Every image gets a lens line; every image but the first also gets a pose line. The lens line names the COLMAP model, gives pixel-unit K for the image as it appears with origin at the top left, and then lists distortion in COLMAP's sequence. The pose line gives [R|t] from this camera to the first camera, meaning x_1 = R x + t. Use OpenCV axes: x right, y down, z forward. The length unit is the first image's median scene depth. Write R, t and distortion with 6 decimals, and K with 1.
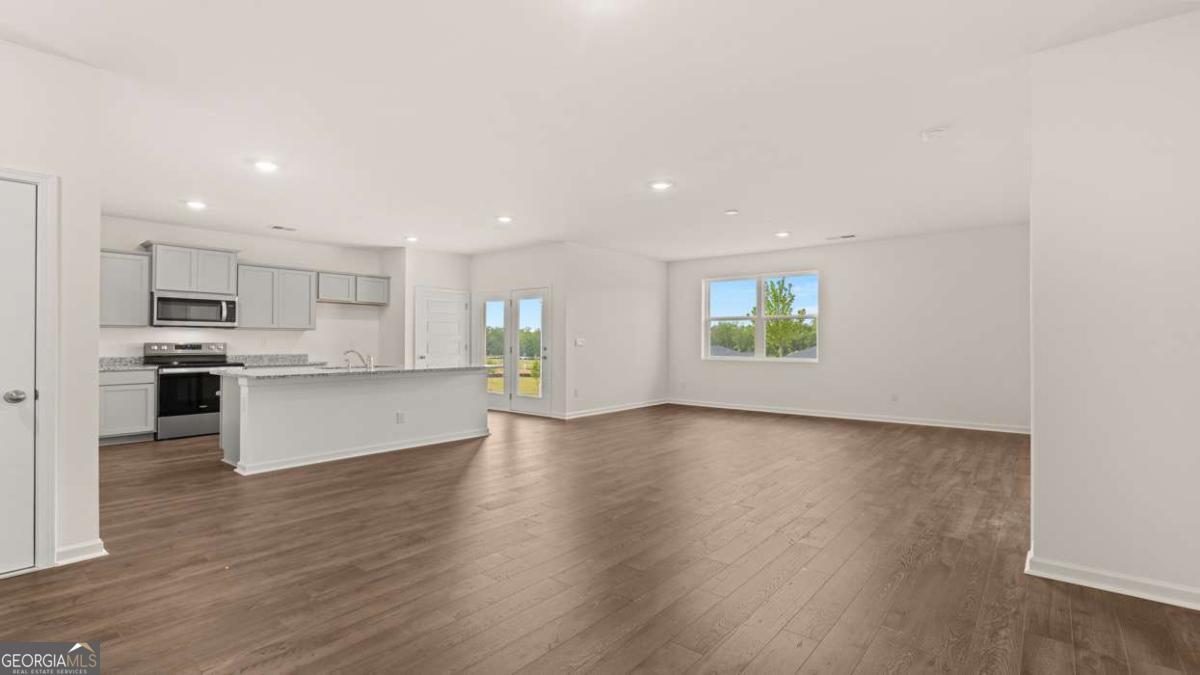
lens RADIAL K [[543.5, 0, 593.8], [0, 543.5, 336.2], [0, 0, 1]] dist [-0.002310, -0.002615]
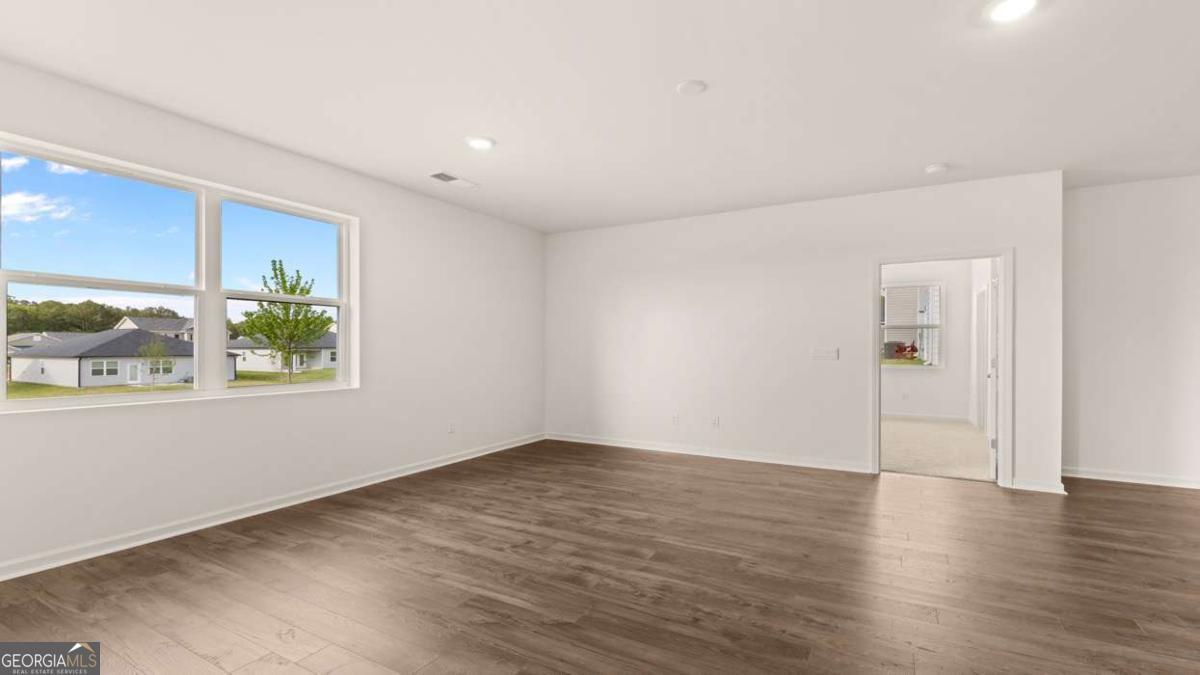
lens RADIAL K [[520.0, 0, 605.0], [0, 520.0, 337.6], [0, 0, 1]] dist [-0.002345, -0.000132]
pose [[-0.185203, 0.018276, 0.982530, -0.143703], [-0.010731, 0.999730, -0.020618, 0.007337], [-0.982642, -0.014362, -0.184957, 0.888306]]
